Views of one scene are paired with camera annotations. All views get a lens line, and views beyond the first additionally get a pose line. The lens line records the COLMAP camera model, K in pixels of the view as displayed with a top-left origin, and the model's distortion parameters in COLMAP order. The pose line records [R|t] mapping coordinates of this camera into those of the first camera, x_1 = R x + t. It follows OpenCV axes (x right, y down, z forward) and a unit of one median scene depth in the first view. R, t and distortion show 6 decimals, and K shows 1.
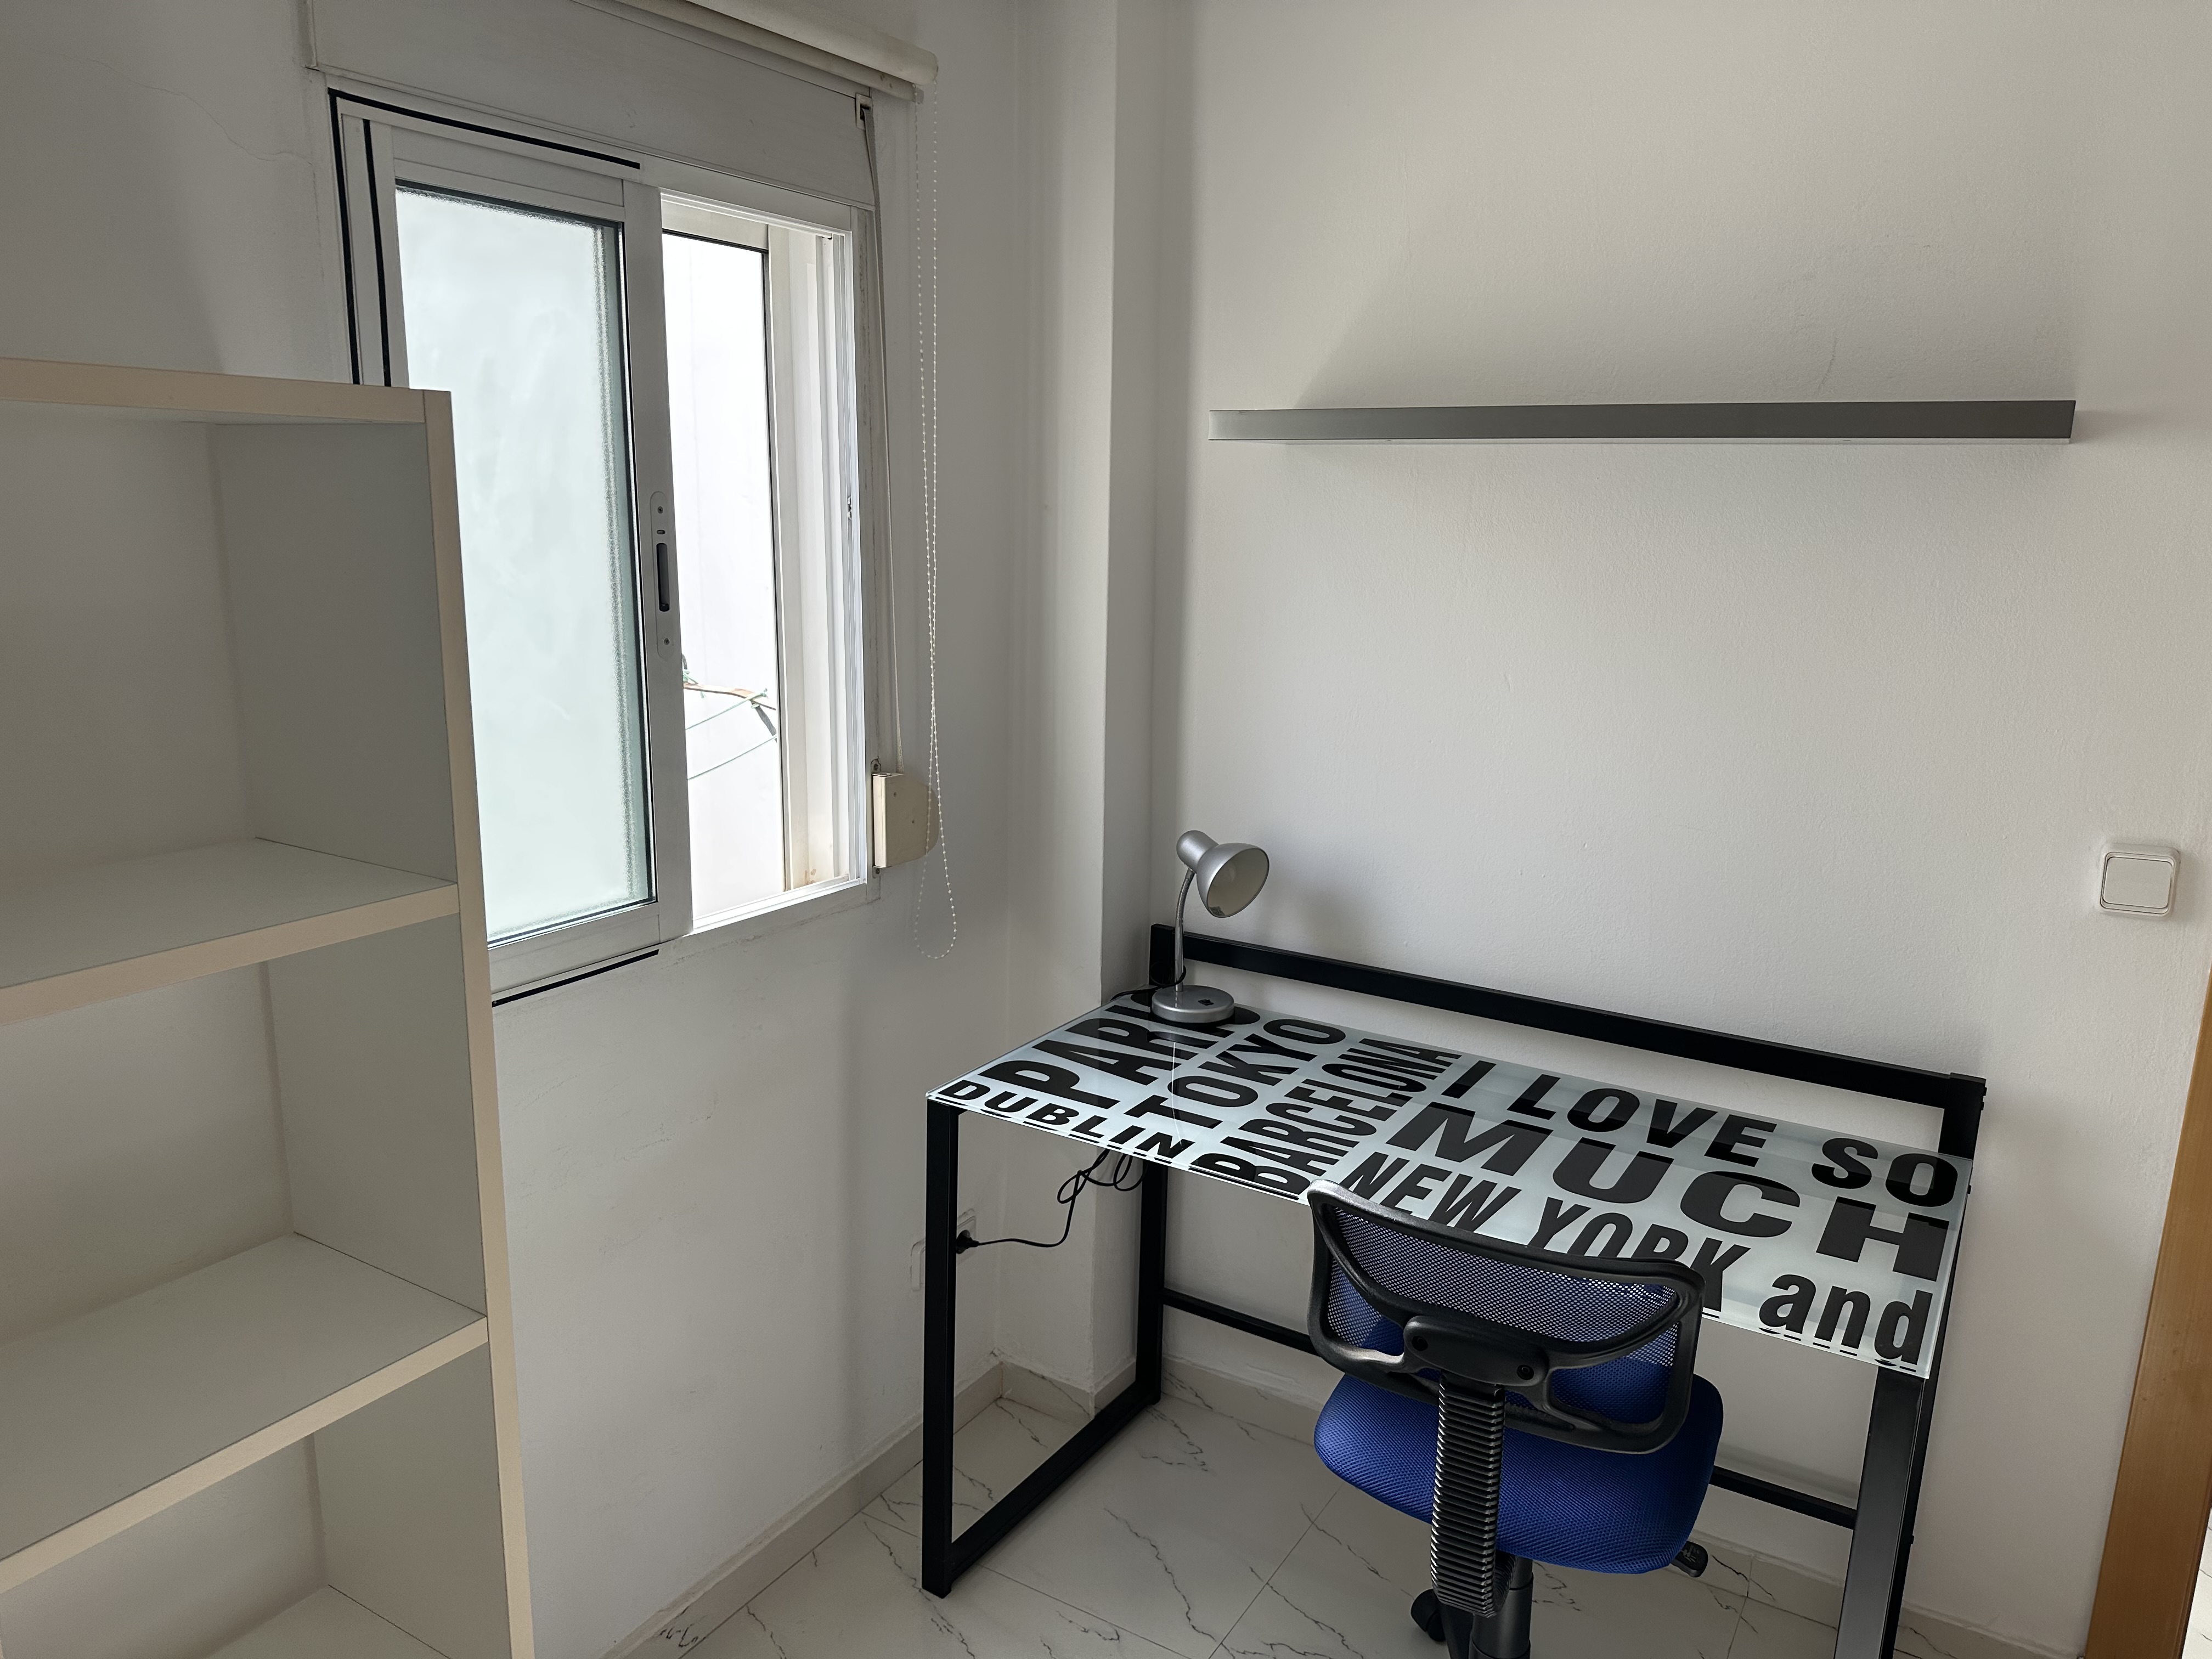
lens RADIAL K [[1557.9, 0, 1101.6], [0, 1557.9, 845.0], [0, 0, 1]] dist [0.040341, -0.043420]
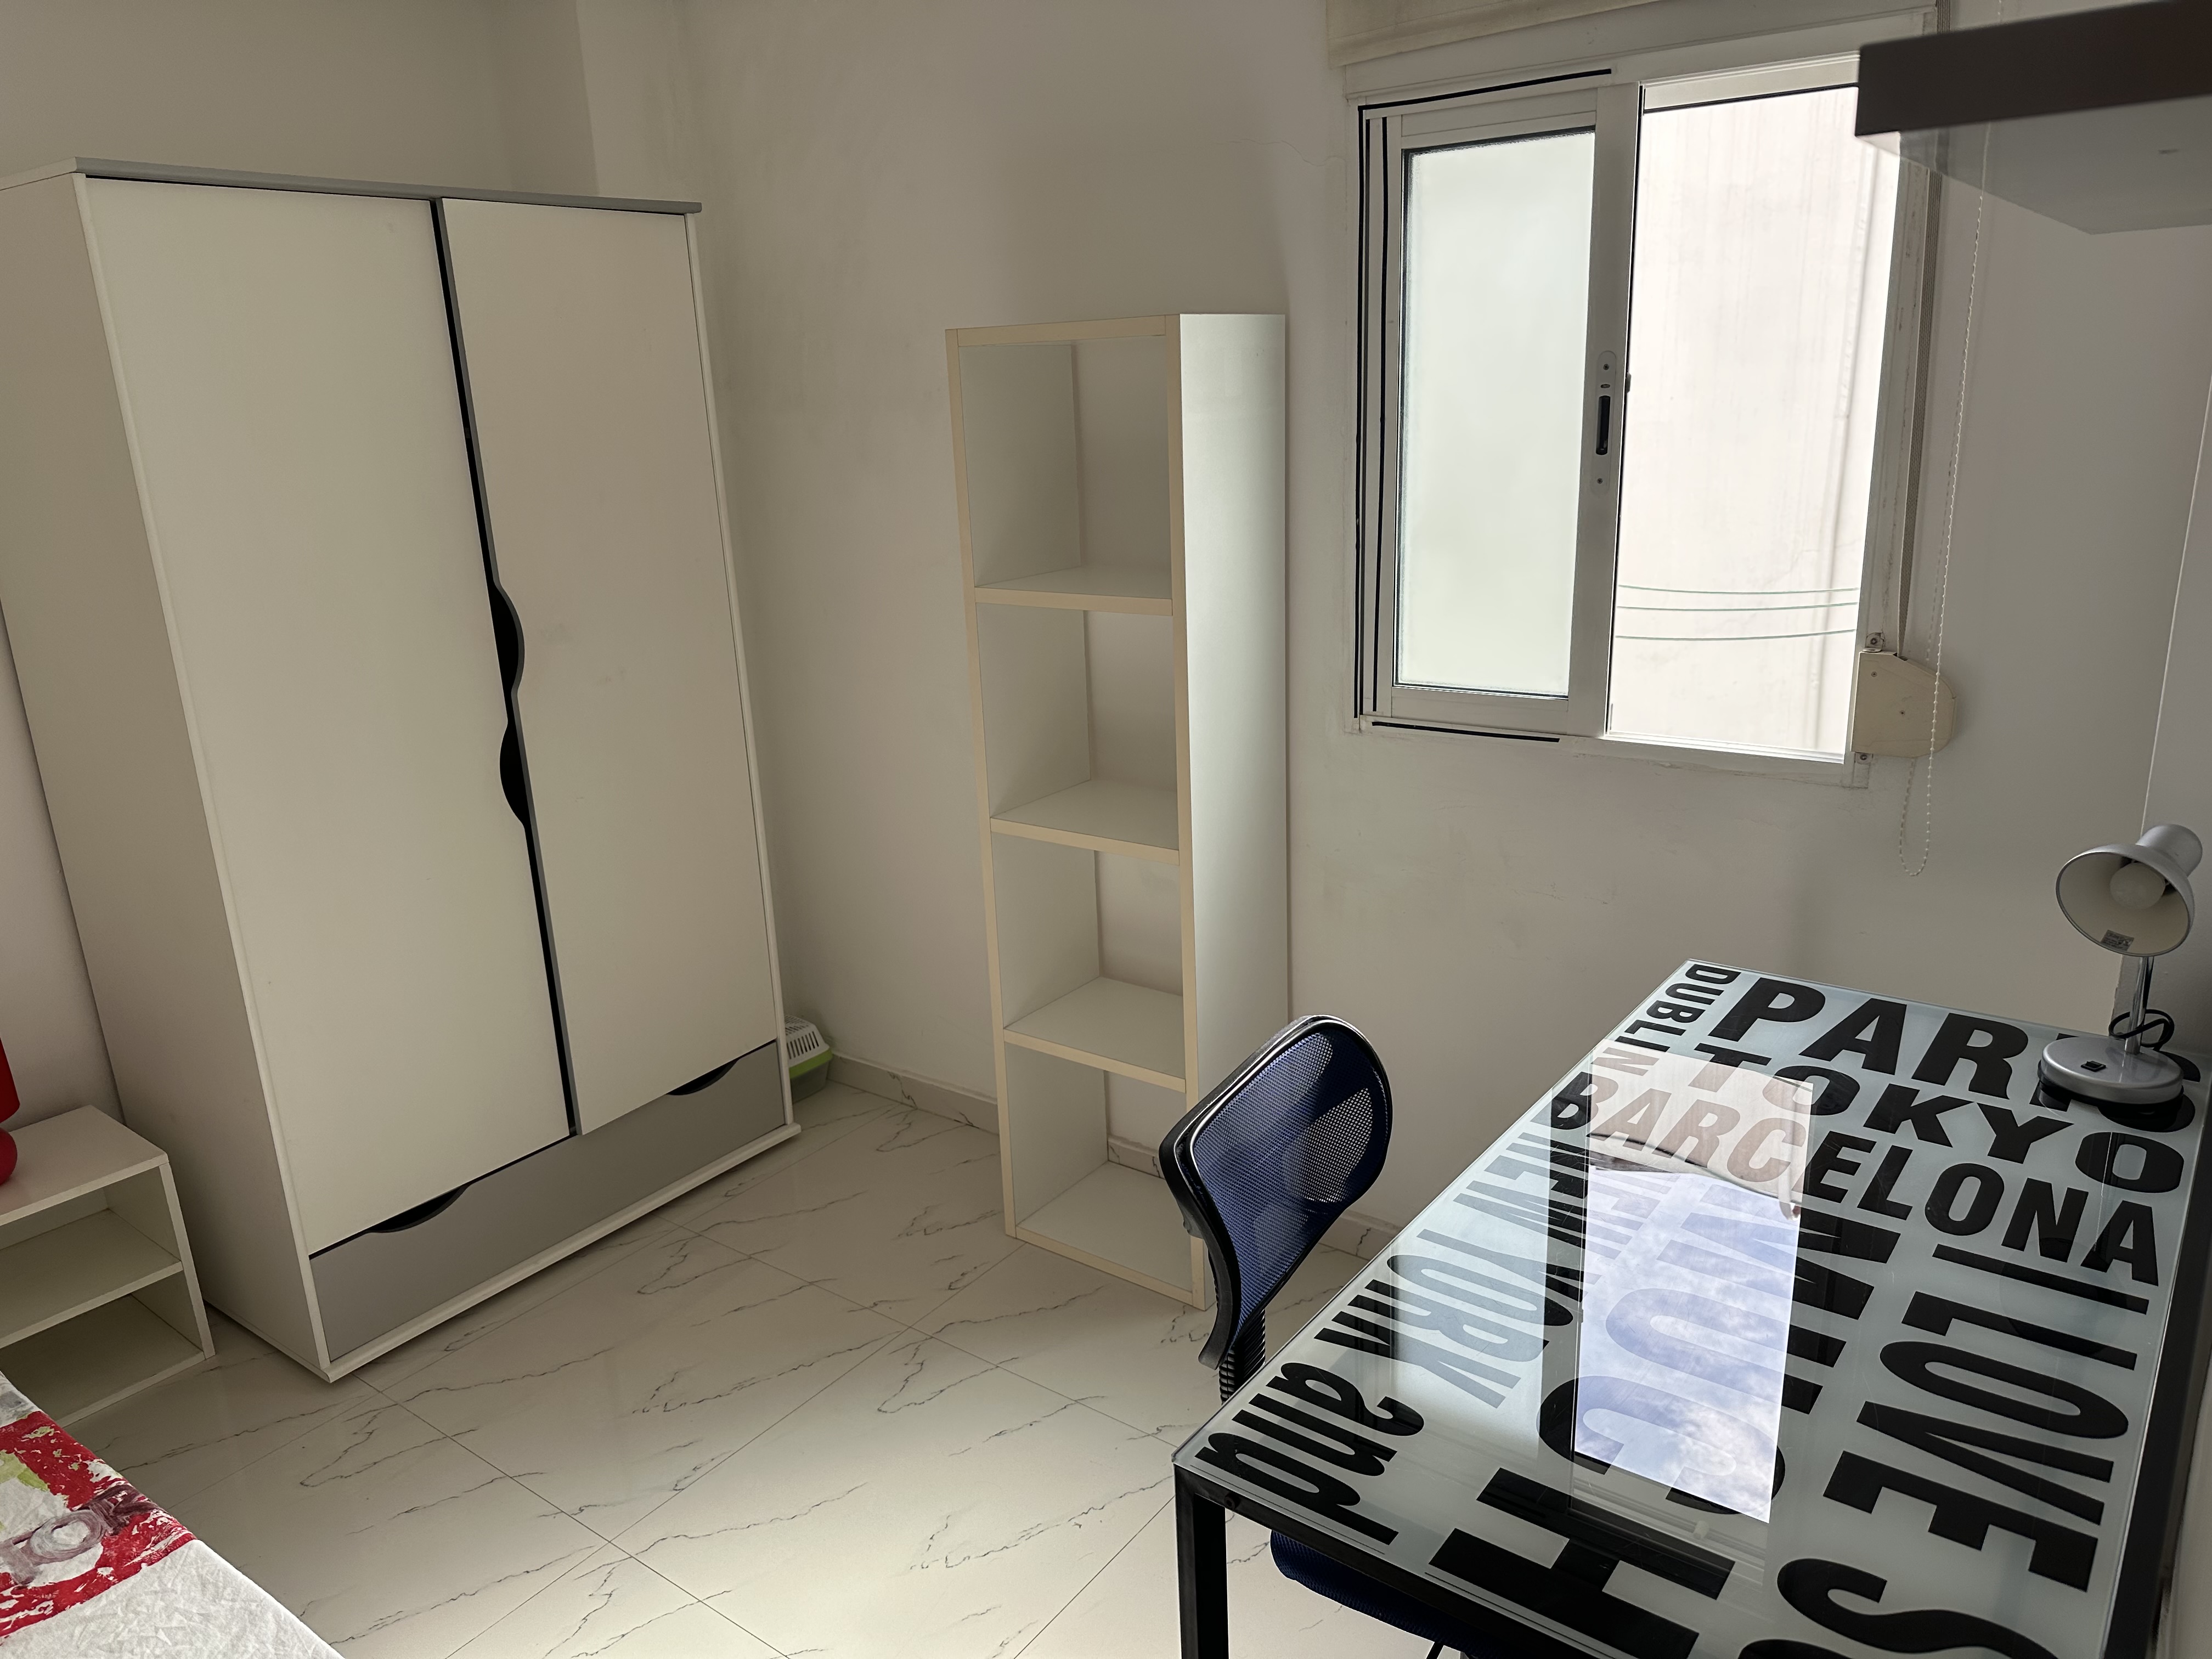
lens RADIAL K [[1557.9, 0, 1104.4], [0, 1557.9, 813.1], [0, 0, 1]] dist [0.040341, -0.043420]
pose [[-0.085652, 0.256687, -0.962692, 0.852579], [-0.188388, 0.944640, 0.268635, -0.125840], [0.978352, 0.204369, -0.032553, 0.651290]]
